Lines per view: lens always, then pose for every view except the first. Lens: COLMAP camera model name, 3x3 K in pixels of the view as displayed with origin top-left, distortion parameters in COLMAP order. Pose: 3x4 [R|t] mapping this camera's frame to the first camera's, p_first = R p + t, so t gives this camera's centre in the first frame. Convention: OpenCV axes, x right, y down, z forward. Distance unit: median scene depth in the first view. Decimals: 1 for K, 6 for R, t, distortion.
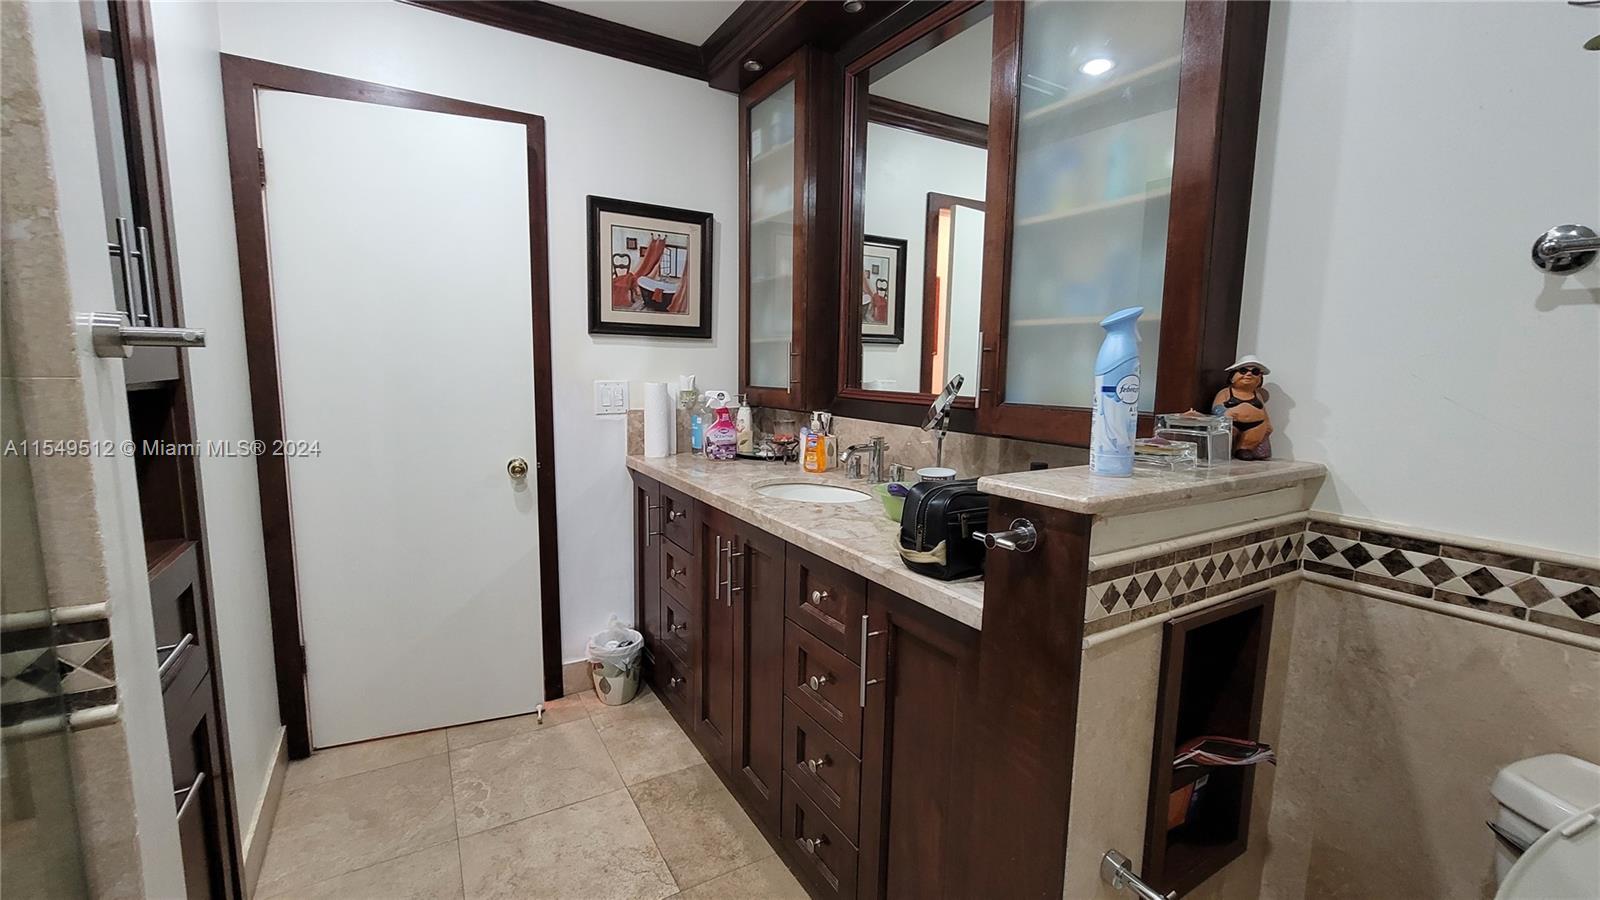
lens RADIAL K [[658.0, 0, 797.5], [0, 658.0, 449.7], [0, 0, 1]] dist [-0.008720, 0.002614]
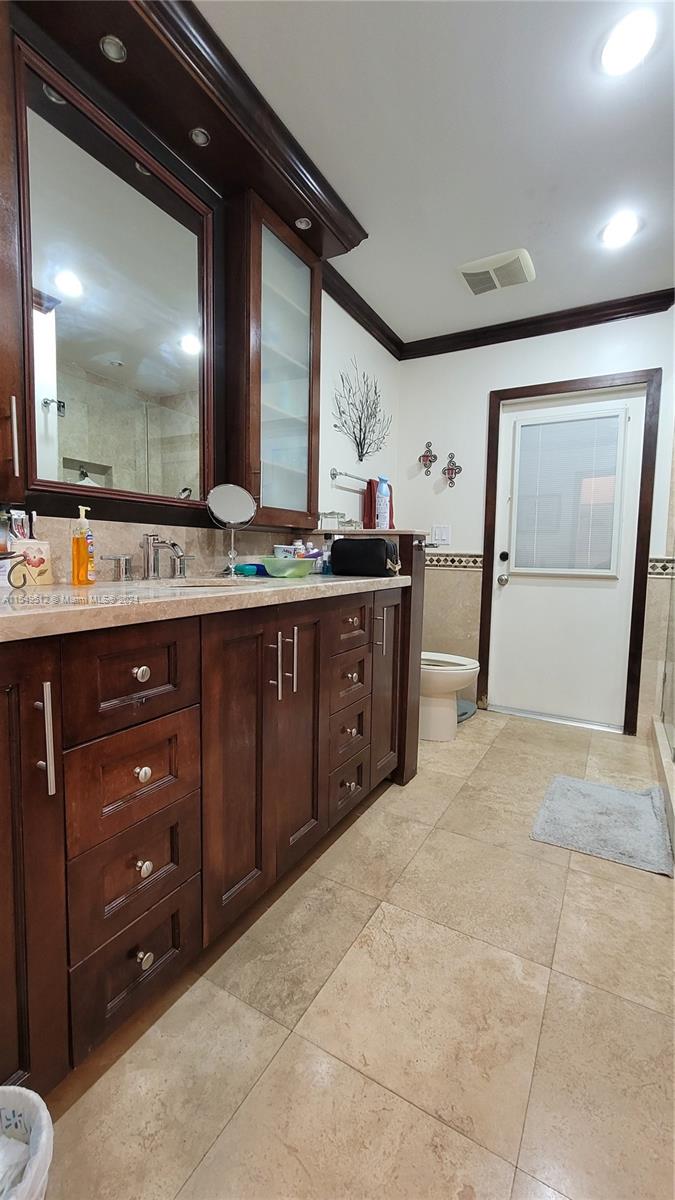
lens RADIAL K [[493.5, 0, 334.9], [0, 493.5, 600.3], [0, 0, 1]] dist [-0.008720, 0.002614]
pose [[-0.492955, -0.104901, 0.863708, -0.782330], [0.083597, 0.982402, 0.167029, -0.023920], [-0.866029, 0.154541, -0.475511, 1.295475]]
